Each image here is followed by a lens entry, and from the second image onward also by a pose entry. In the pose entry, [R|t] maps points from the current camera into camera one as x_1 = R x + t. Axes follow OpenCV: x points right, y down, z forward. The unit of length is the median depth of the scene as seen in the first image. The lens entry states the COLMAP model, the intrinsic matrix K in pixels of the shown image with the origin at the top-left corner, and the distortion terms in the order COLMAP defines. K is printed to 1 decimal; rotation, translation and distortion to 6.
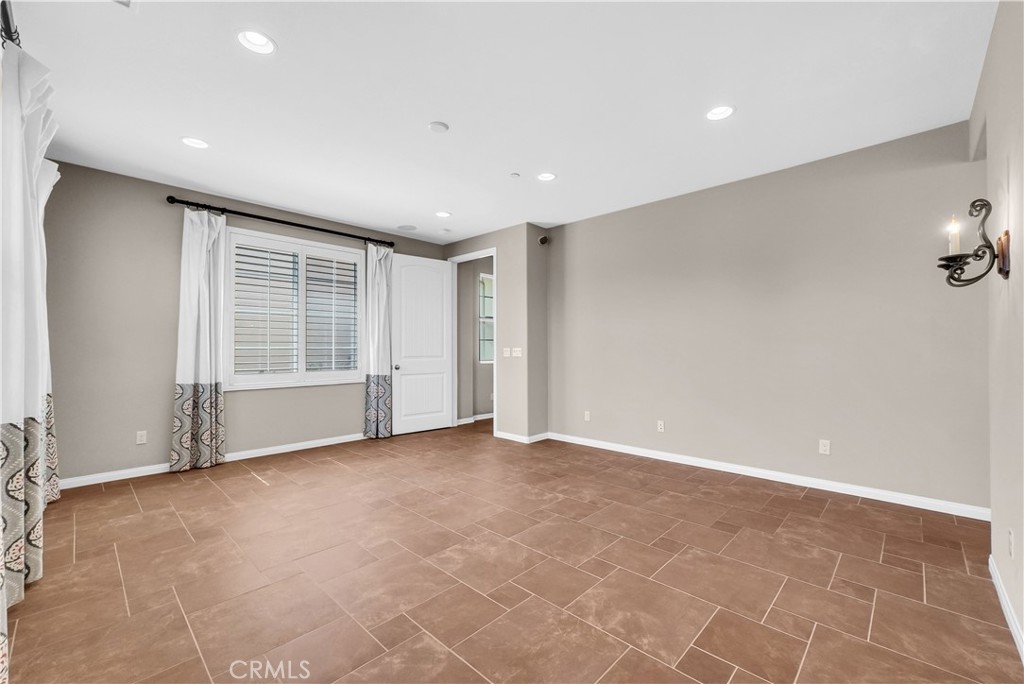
lens RADIAL K [[416.3, 0, 511.9], [0, 416.3, 359.5], [0, 0, 1]] dist [-0.002825, -0.000208]
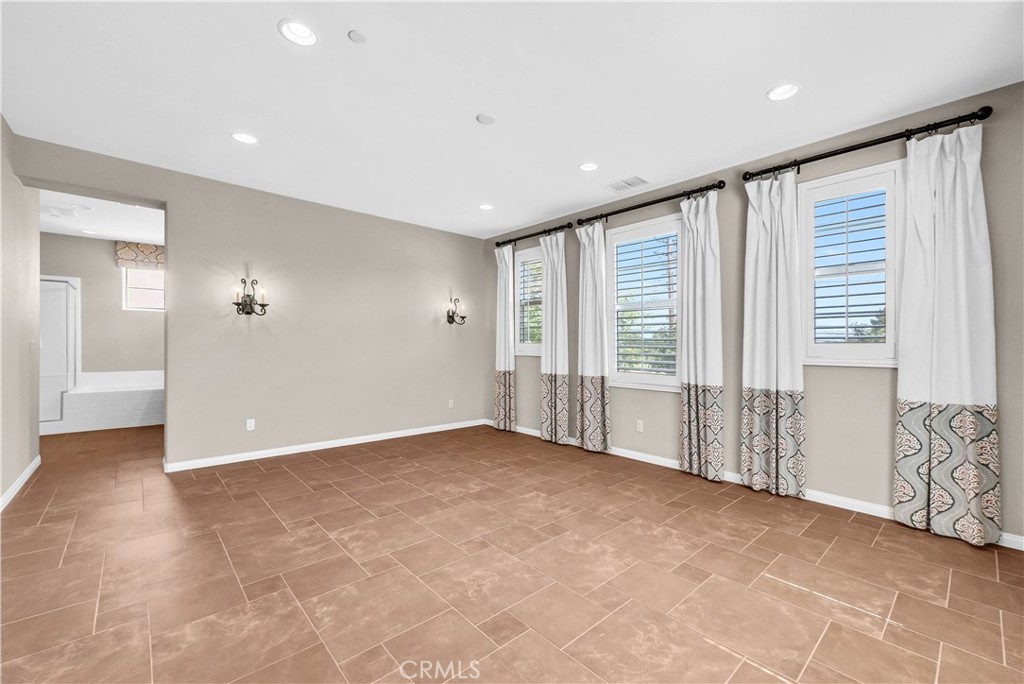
lens RADIAL K [[419.5, 0, 528.7], [0, 419.5, 327.8], [0, 0, 1]] dist [-0.002113, -0.000161]
pose [[-0.998730, -0.003784, 0.050241, -0.340788], [-0.004669, 0.999836, -0.017516, -0.059394], [-0.050167, -0.017728, -0.998584, 2.091264]]
